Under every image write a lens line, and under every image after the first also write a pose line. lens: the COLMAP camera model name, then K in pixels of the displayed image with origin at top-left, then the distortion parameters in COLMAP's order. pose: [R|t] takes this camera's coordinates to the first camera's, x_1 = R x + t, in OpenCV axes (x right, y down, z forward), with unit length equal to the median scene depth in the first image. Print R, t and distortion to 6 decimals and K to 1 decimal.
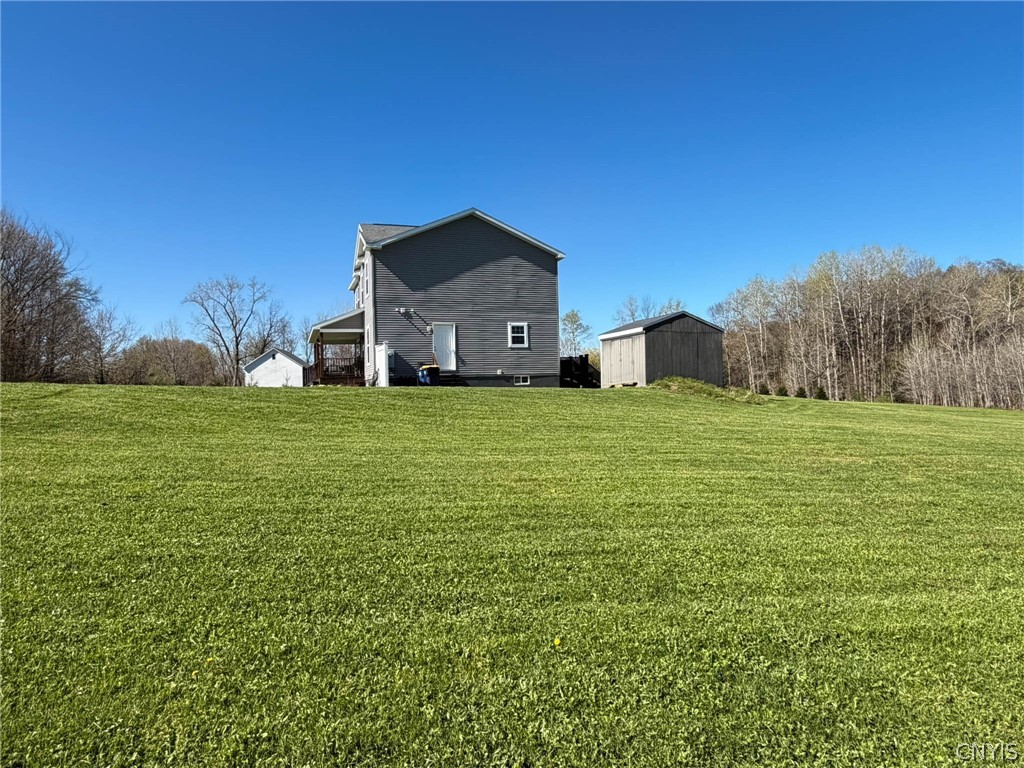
lens RADIAL K [[616.7, 0, 508.1], [0, 616.7, 372.8], [0, 0, 1]] dist [0.005249, 0.001952]
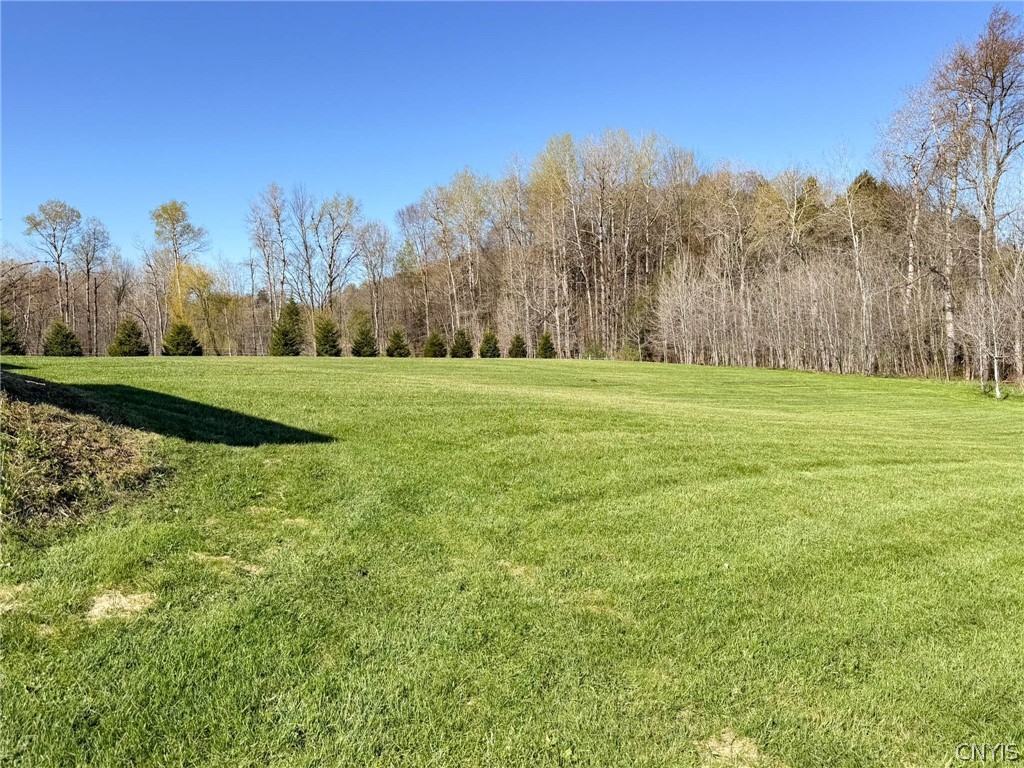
lens RADIAL K [[804.2, 0, 509.6], [0, 804.2, 387.4], [0, 0, 1]] dist [0.079650, 0.002125]
pose [[0.913149, -0.024990, 0.406859, 0.108705], [-0.013375, 0.995745, 0.091179, 0.000354], [-0.407406, -0.088702, 0.908929, 0.210112]]
